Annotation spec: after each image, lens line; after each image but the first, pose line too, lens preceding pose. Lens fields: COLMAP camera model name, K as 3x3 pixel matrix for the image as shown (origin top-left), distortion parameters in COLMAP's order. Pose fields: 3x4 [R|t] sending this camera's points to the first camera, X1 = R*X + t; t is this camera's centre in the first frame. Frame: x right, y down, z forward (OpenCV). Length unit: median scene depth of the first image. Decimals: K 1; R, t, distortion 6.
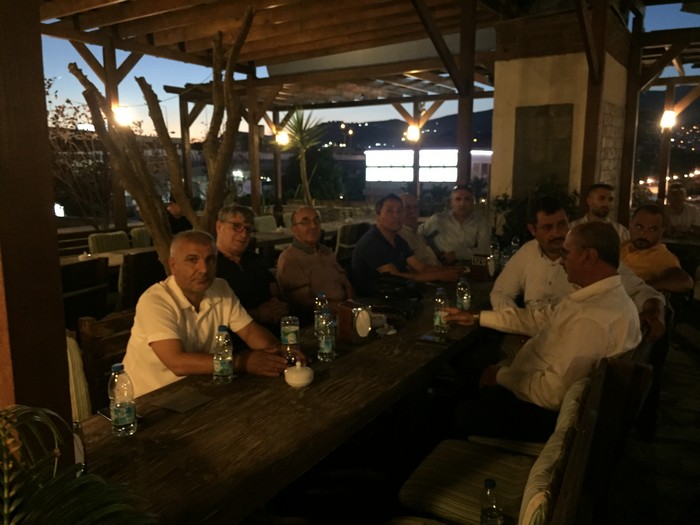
lens RADIAL K [[595.1, 0, 350.0], [0, 595.1, 262.5], [0, 0, 1]] dist [0.080703, -0.122630]
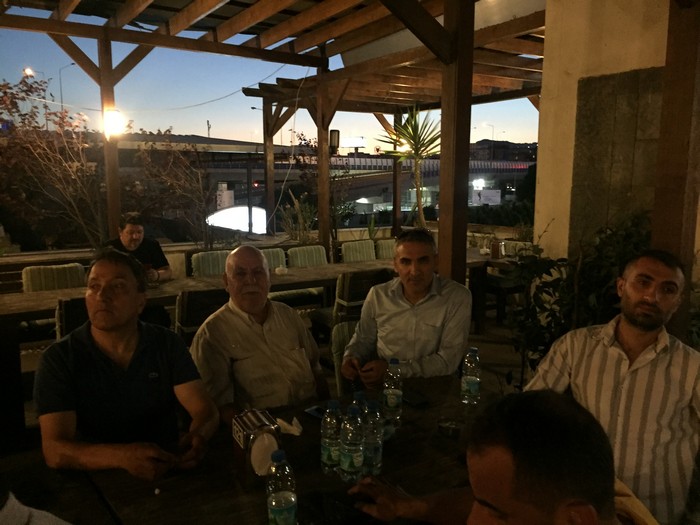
lens RADIAL K [[595.1, 0, 350.0], [0, 595.1, 262.5], [0, 0, 1]] dist [0.080703, -0.122630]
pose [[0.919304, 0.062353, -0.388576, 0.249301], [-0.067978, 0.997687, -0.000730, -0.071198], [0.387632, 0.027086, 0.921416, 0.366811]]
